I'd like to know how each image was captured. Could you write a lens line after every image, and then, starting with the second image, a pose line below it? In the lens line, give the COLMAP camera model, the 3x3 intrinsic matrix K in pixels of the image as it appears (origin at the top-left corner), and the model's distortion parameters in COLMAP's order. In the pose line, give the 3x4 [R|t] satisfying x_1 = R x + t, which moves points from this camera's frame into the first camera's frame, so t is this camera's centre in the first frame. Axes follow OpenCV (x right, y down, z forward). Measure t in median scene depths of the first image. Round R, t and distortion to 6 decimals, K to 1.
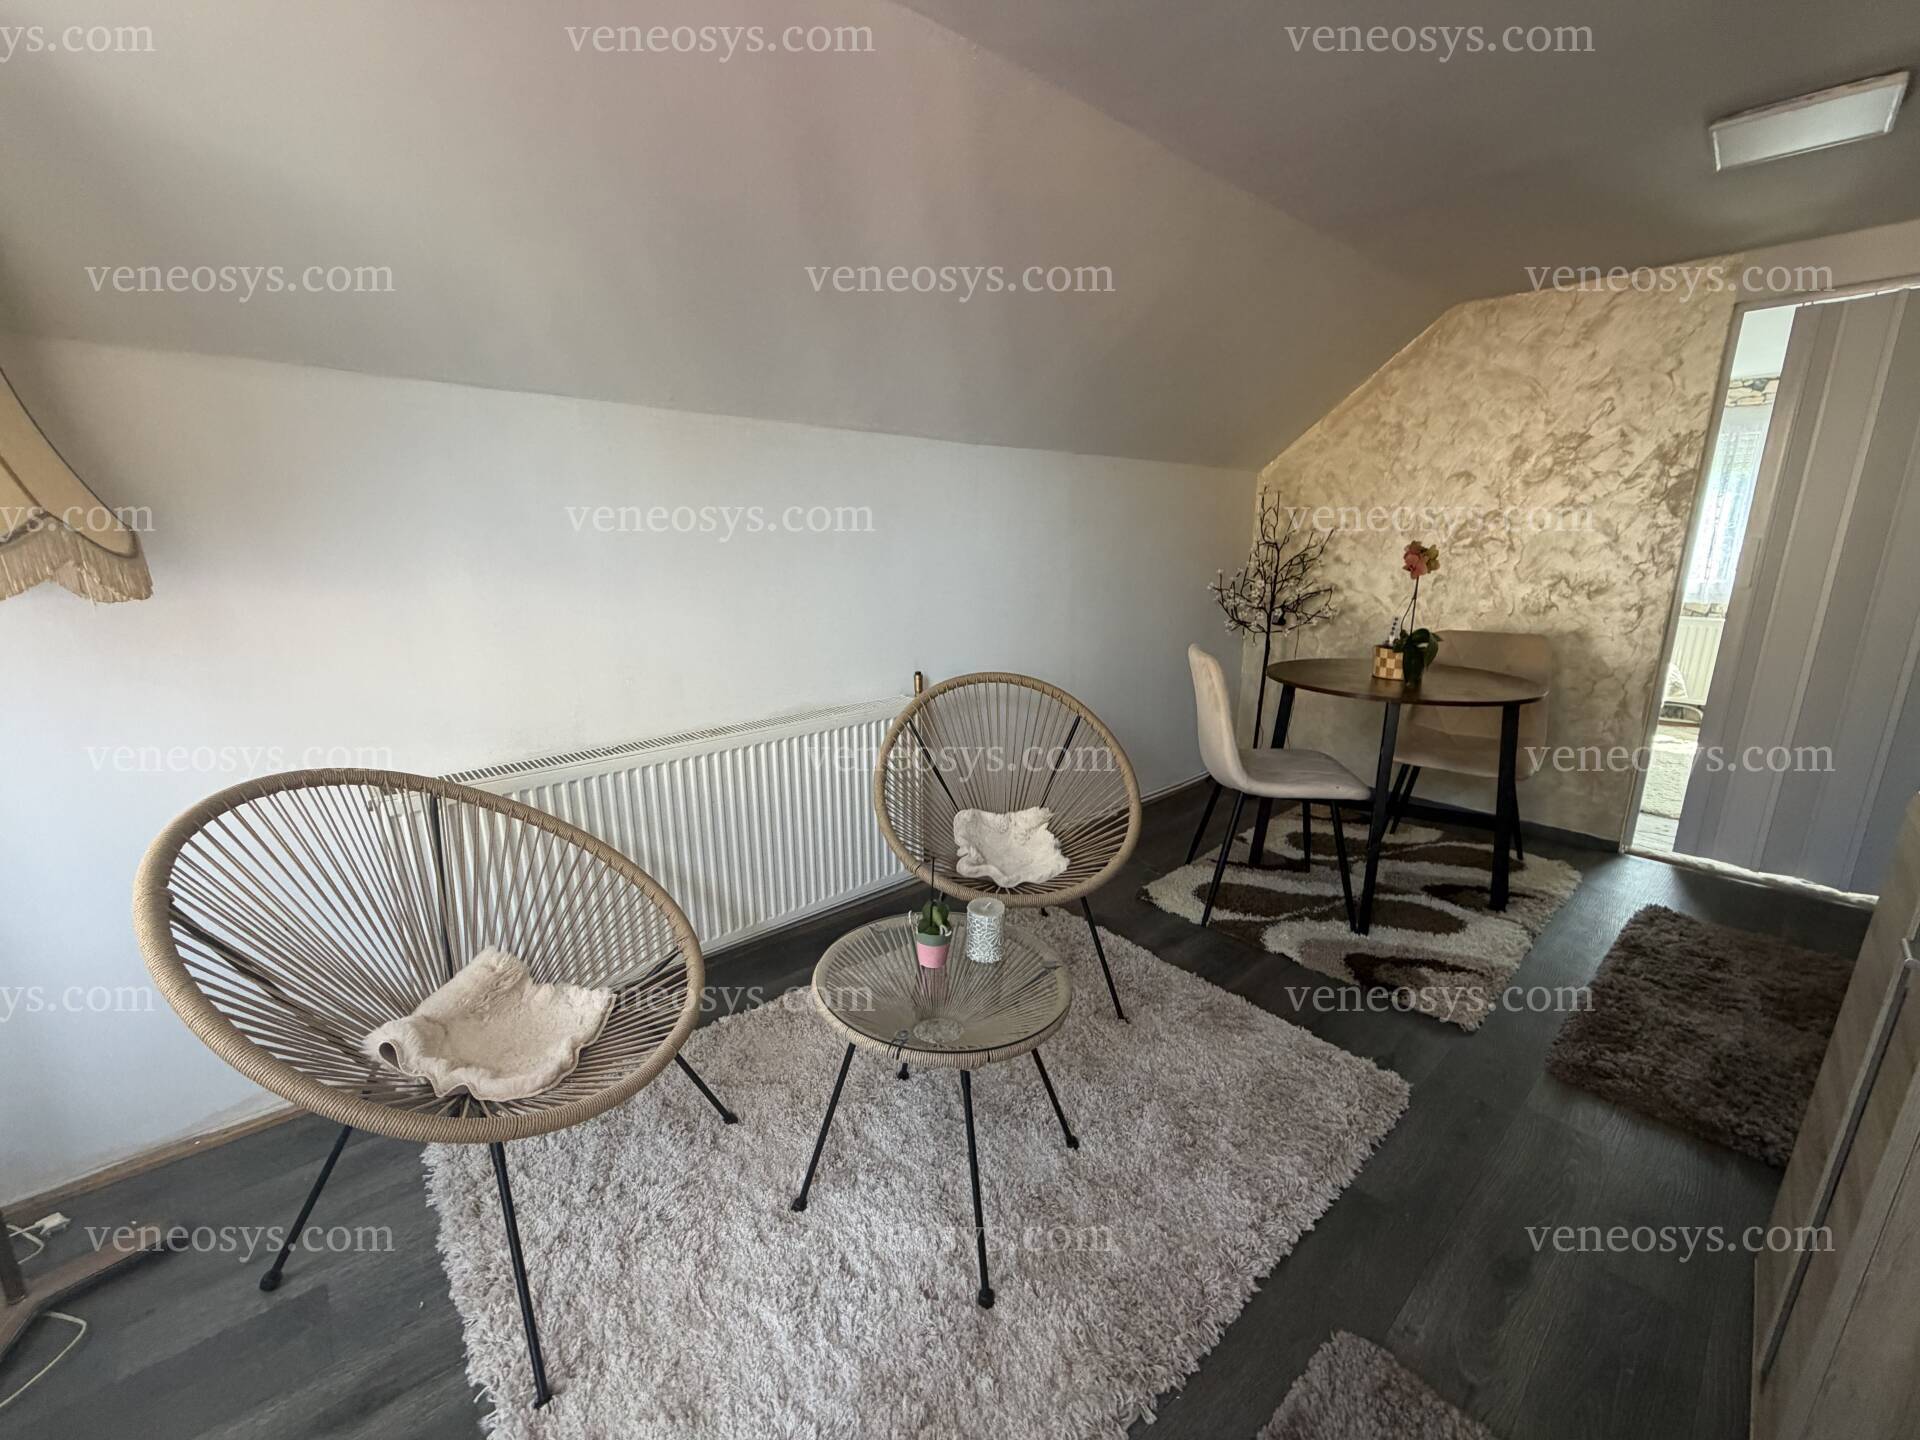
lens RADIAL K [[762.6, 0, 953.4], [0, 762.6, 721.6], [0, 0, 1]] dist [0.000149, -0.000135]
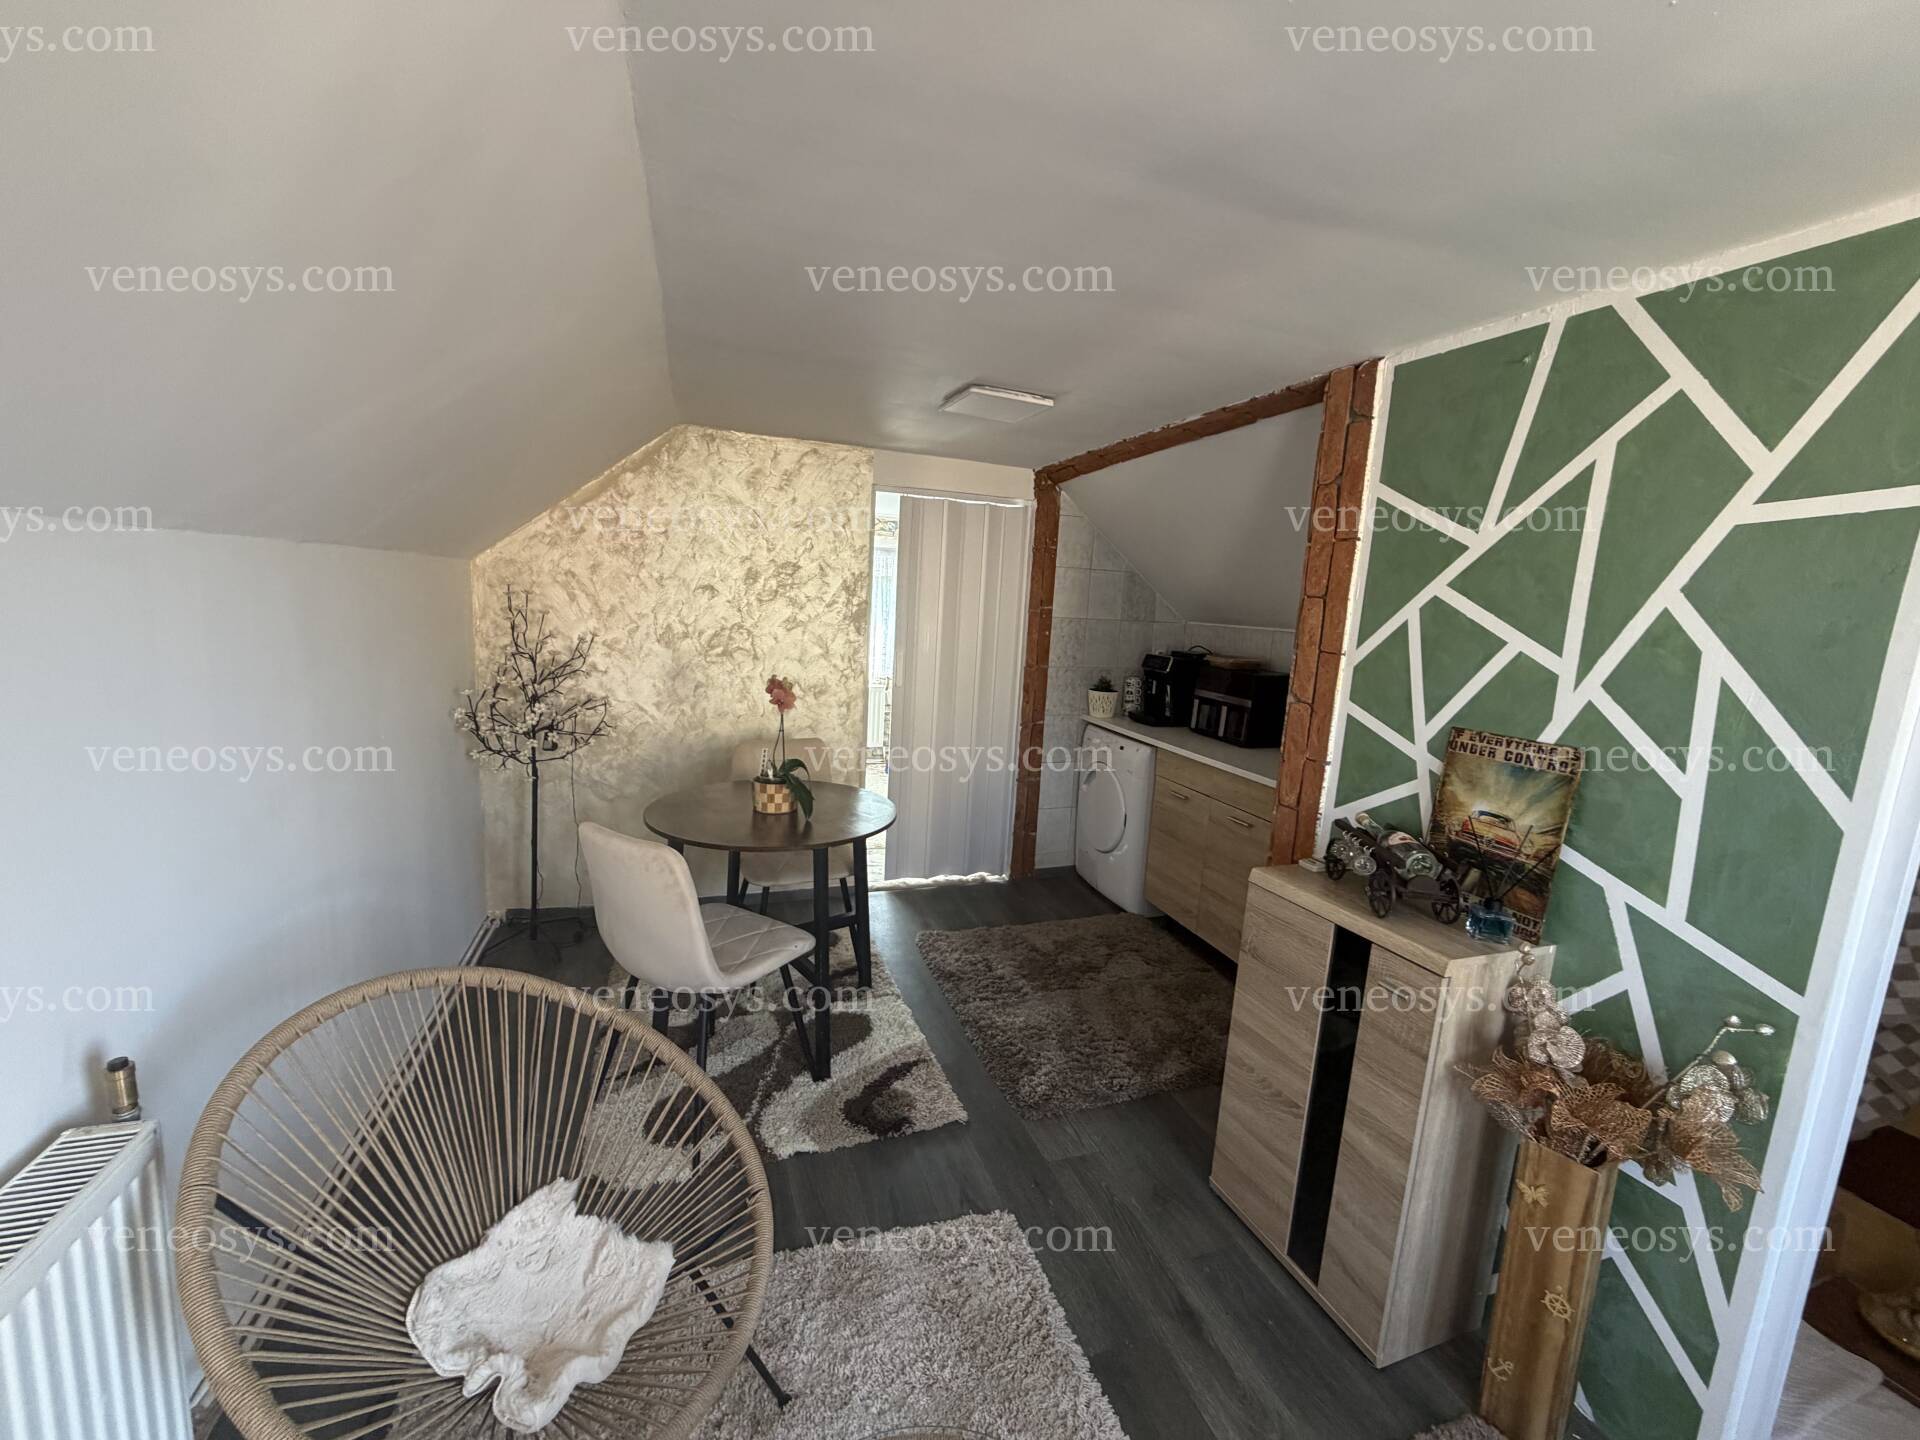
lens RADIAL K [[762.6, 0, 961.1], [0, 762.6, 723.6], [0, 0, 1]] dist [0.000149, -0.000135]
pose [[0.385863, -0.125074, 0.914038, -0.181035], [0.164825, 0.984173, 0.065090, -0.158171], [-0.907713, 0.125541, 0.400372, 0.303850]]
